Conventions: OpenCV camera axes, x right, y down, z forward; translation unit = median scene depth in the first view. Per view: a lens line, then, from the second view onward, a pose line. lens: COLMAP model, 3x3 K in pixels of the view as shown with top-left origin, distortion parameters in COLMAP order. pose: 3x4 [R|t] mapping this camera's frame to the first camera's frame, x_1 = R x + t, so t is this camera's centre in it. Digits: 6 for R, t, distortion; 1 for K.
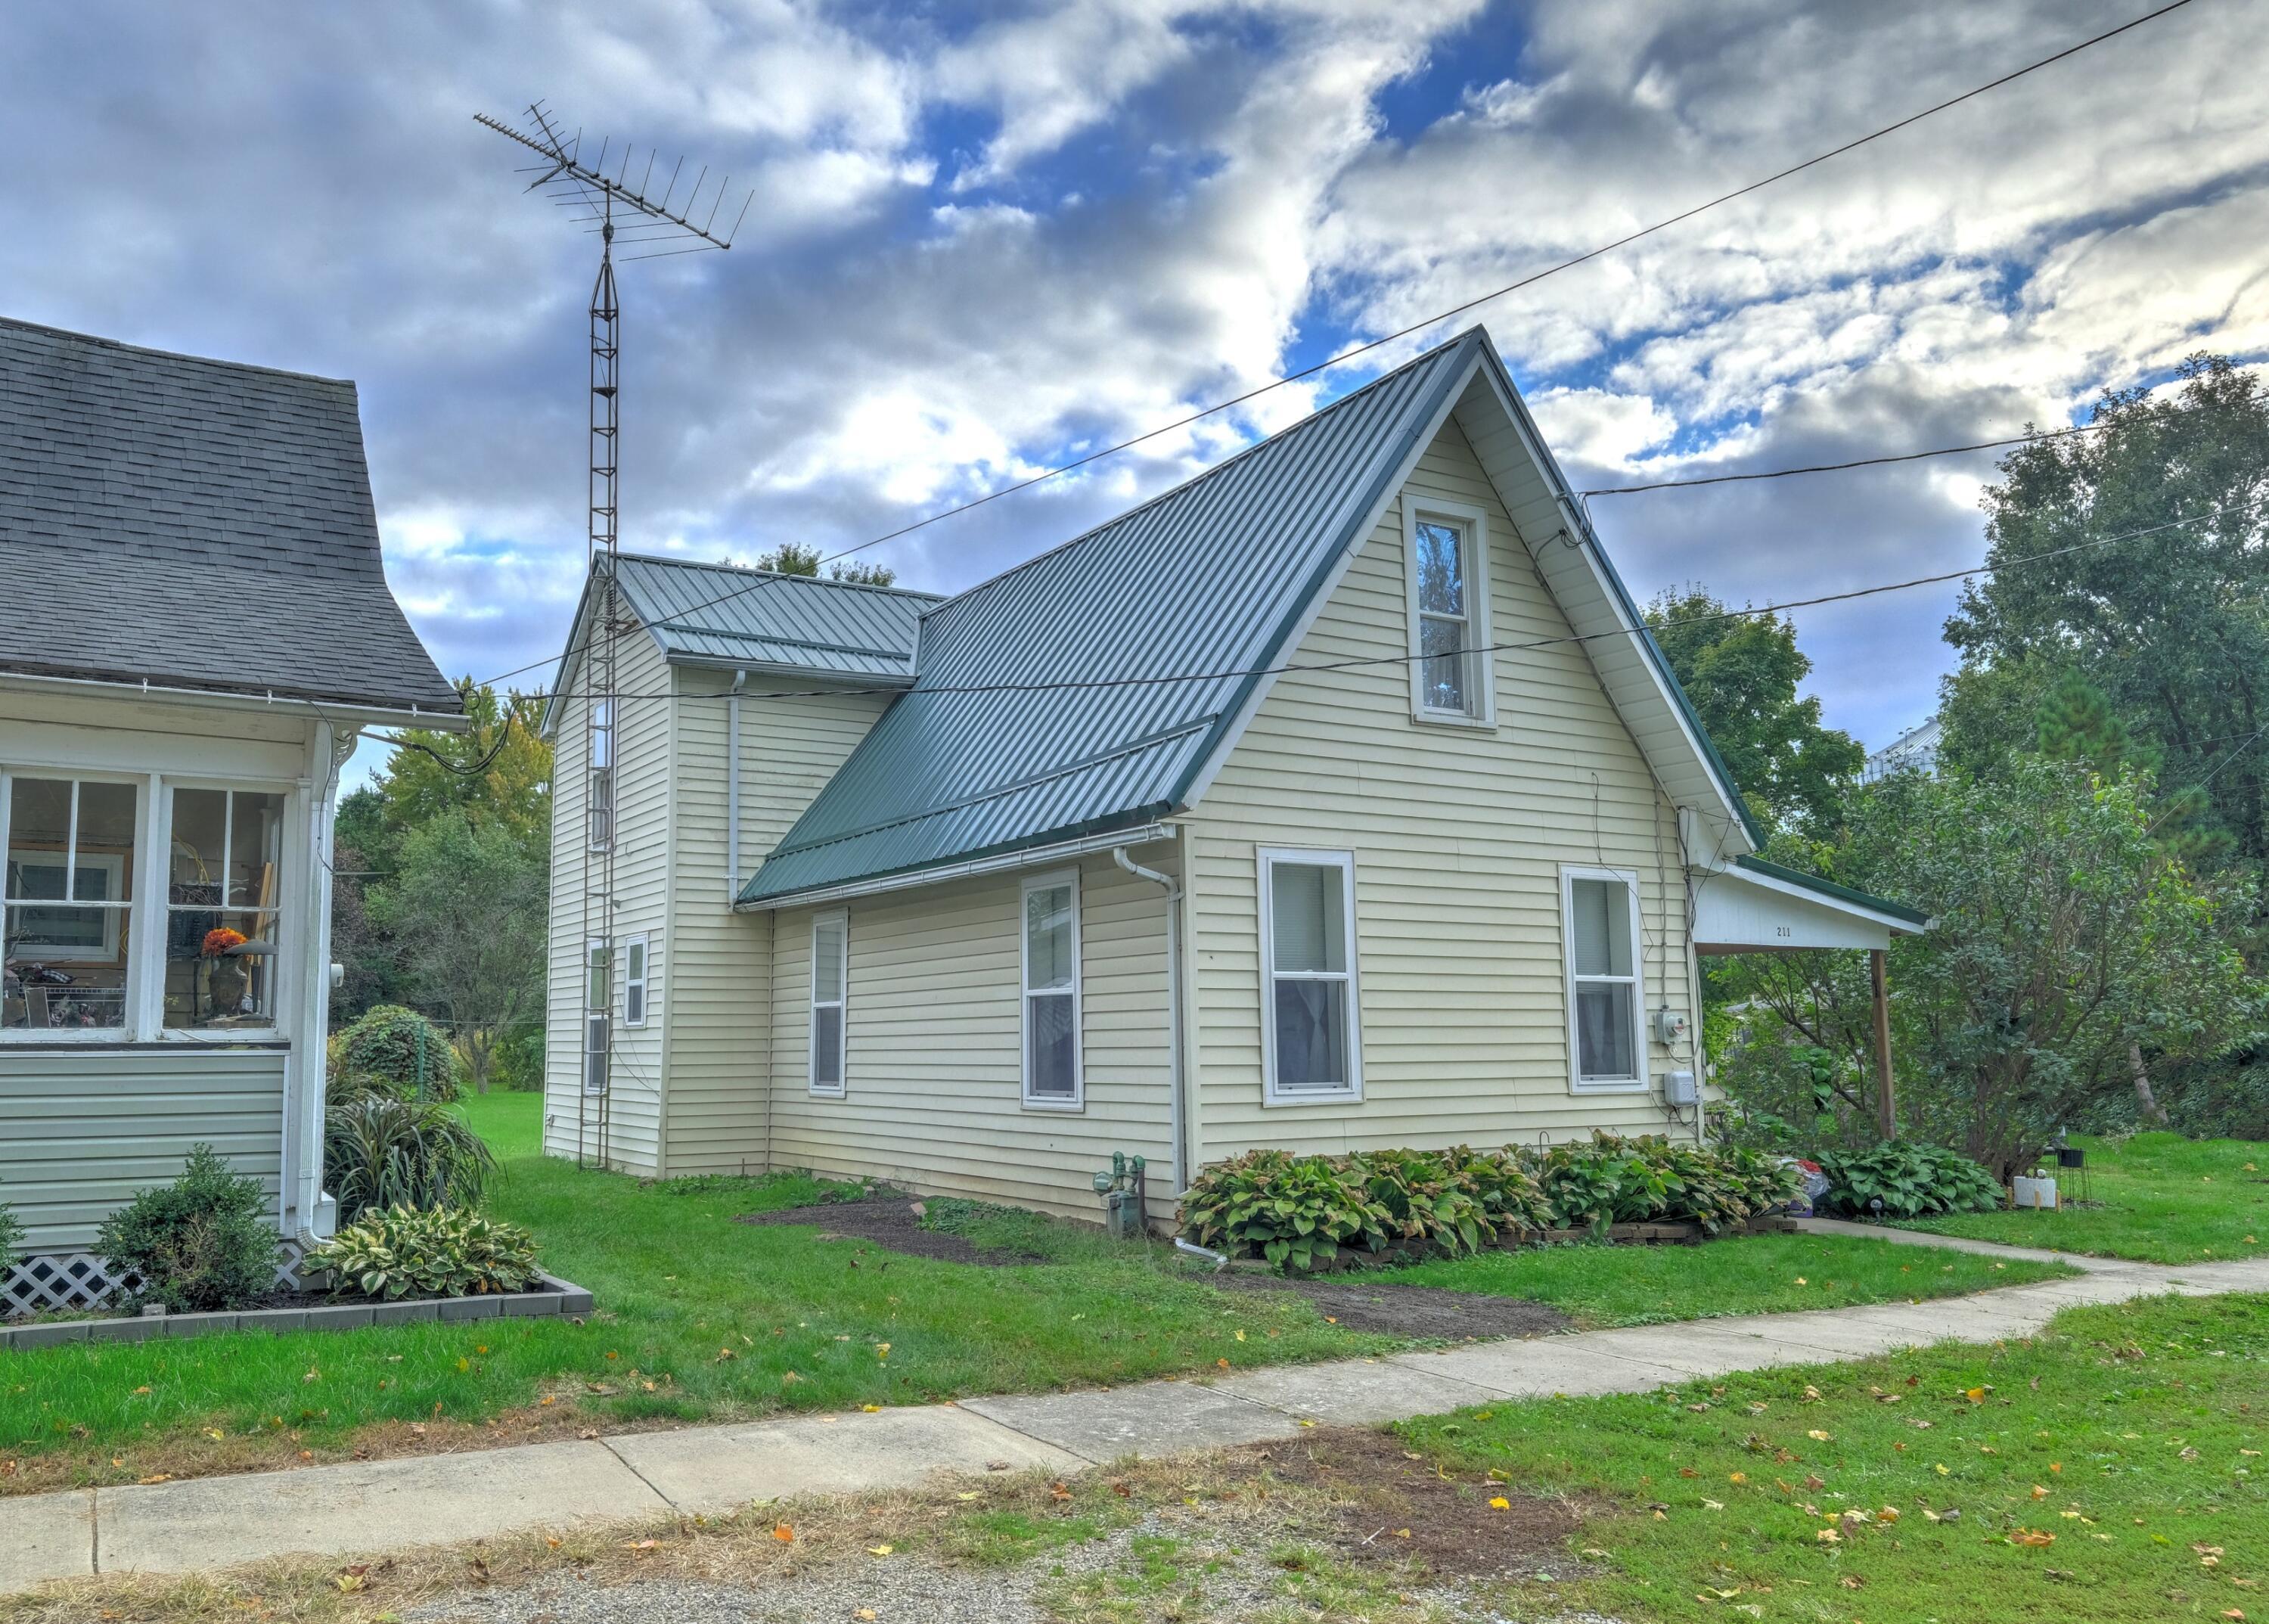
lens RADIAL K [[1732.6, 0, 1134.5], [0, 1732.6, 812.0], [0, 0, 1]] dist [-0.000662, -0.000172]
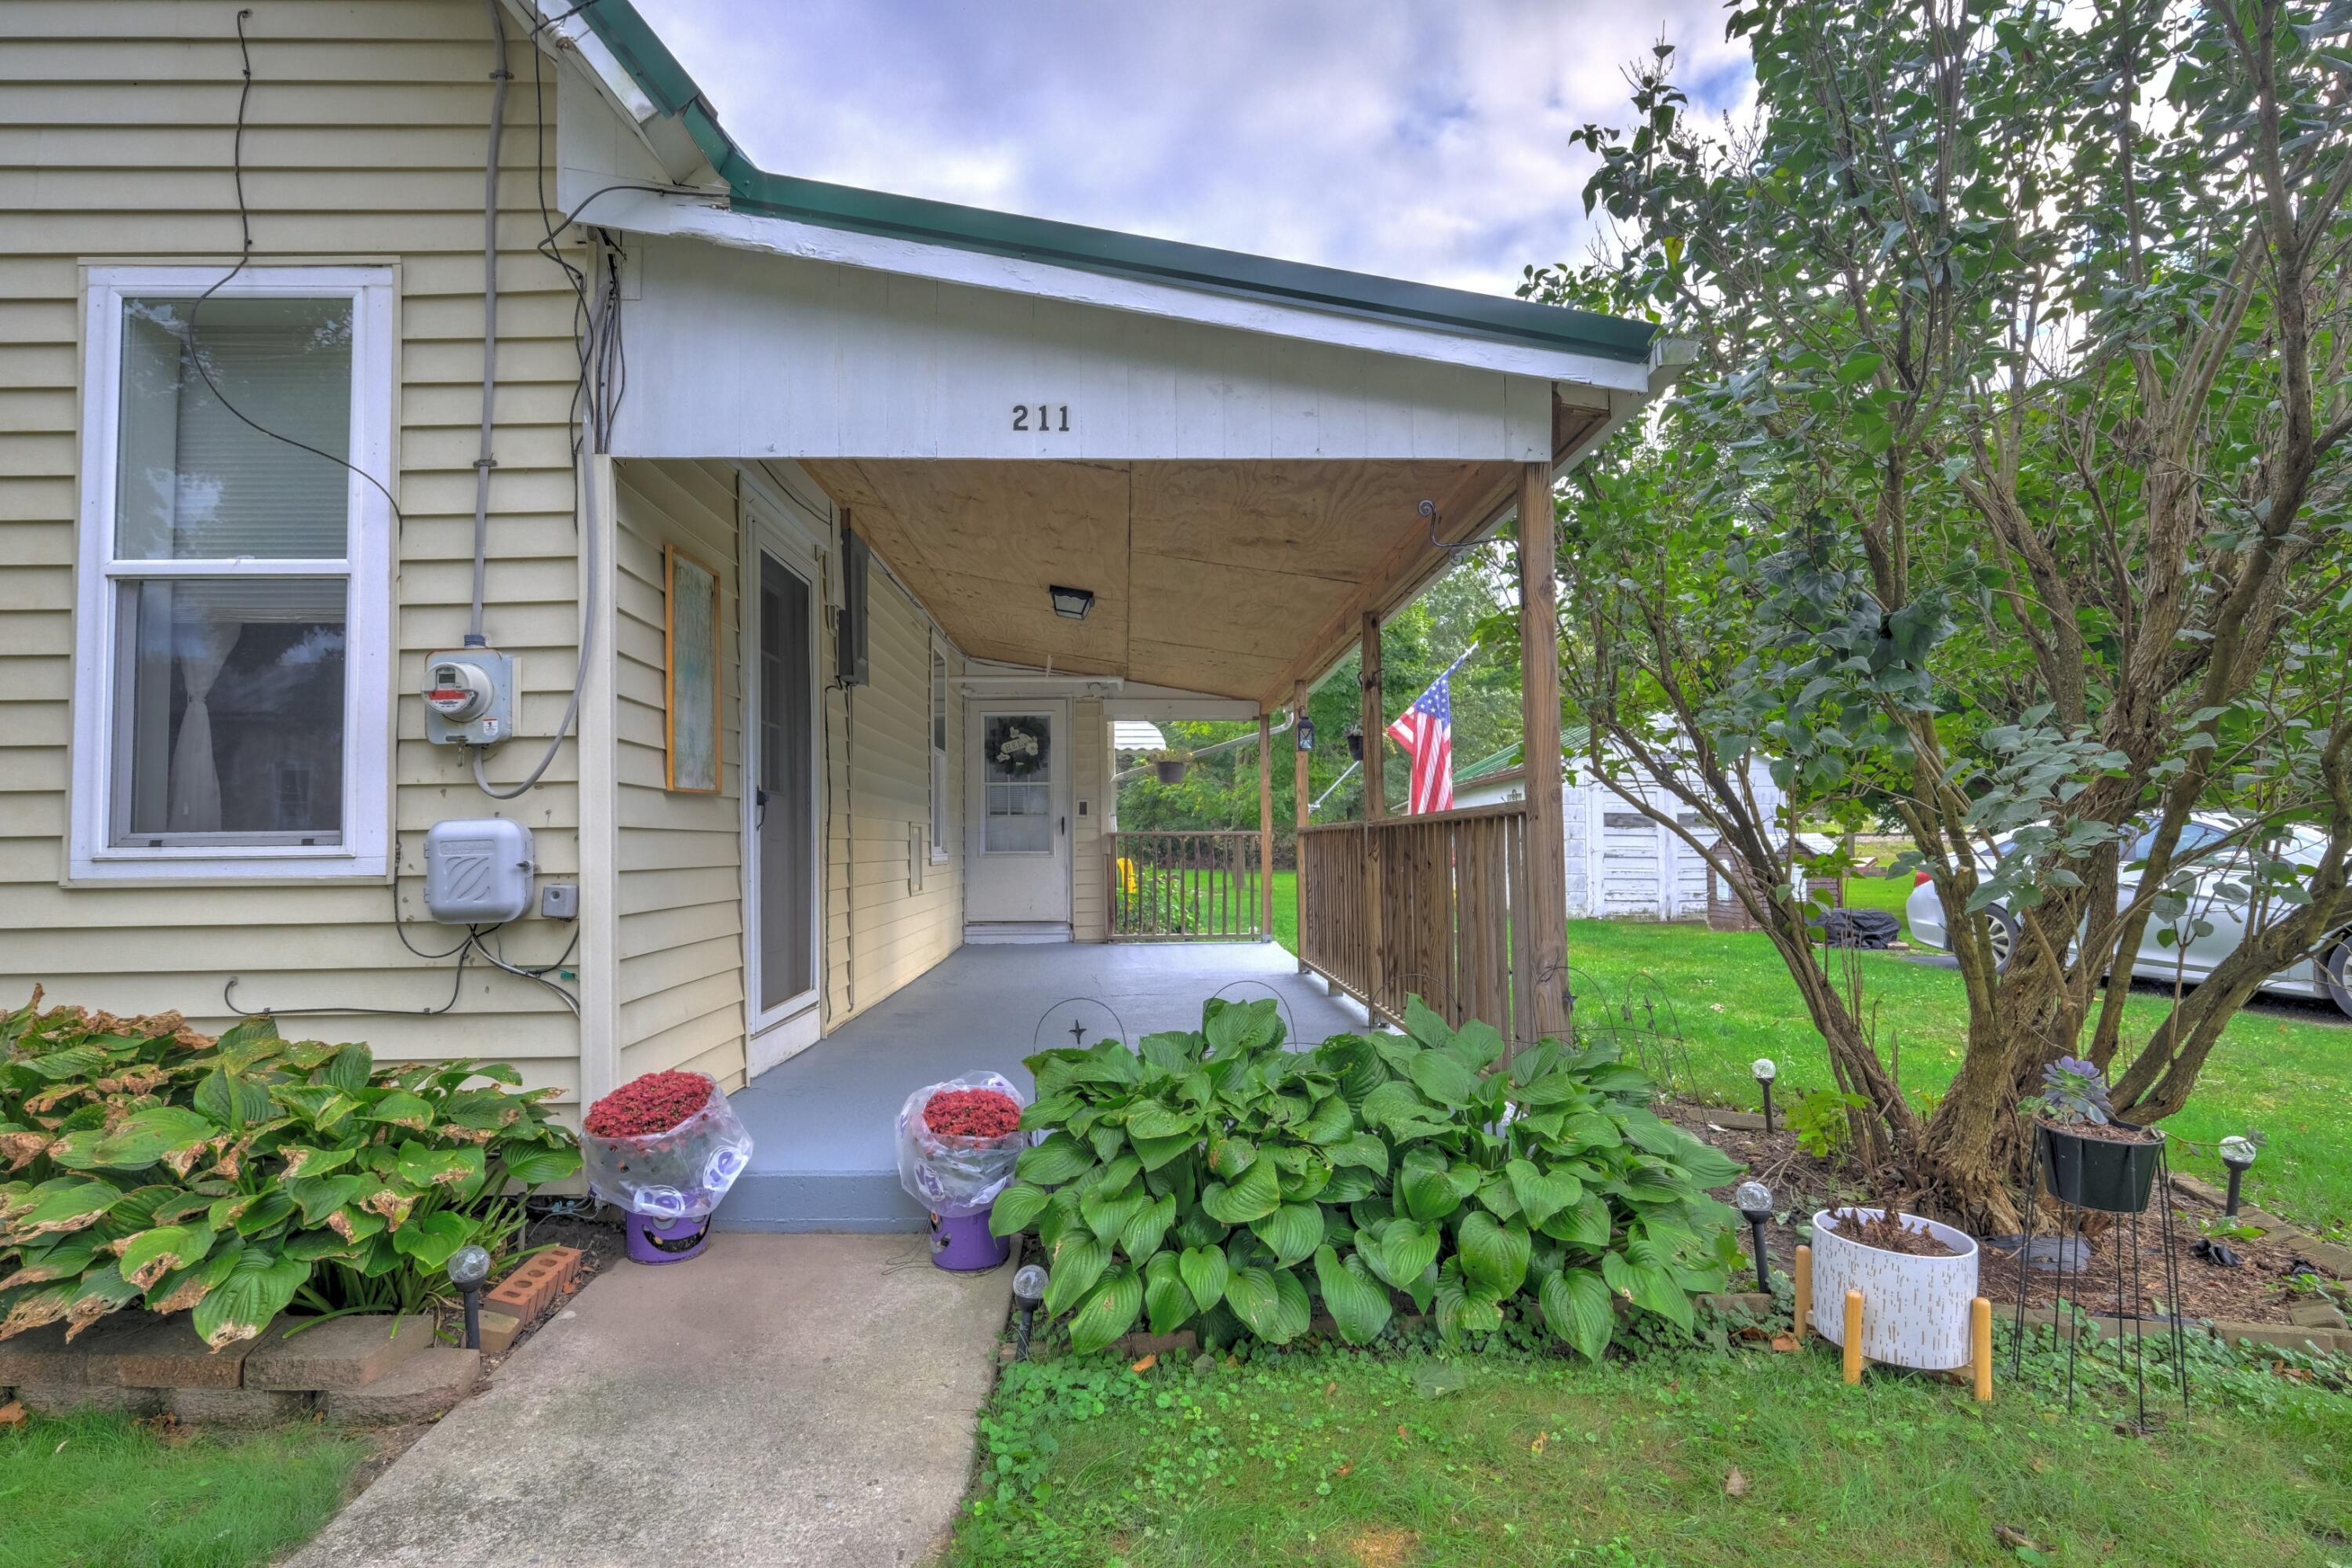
lens RADIAL K [[1153.8, 0, 1176.0], [0, 1153.8, 784.0], [0, 0, 1]] dist [-0.001682, -0.000312]
pose [[0.868591, -0.032819, -0.494442, 0.544054], [0.079098, 0.994193, 0.072963, 0.135556], [0.489177, -0.102484, 0.866143, 0.860274]]
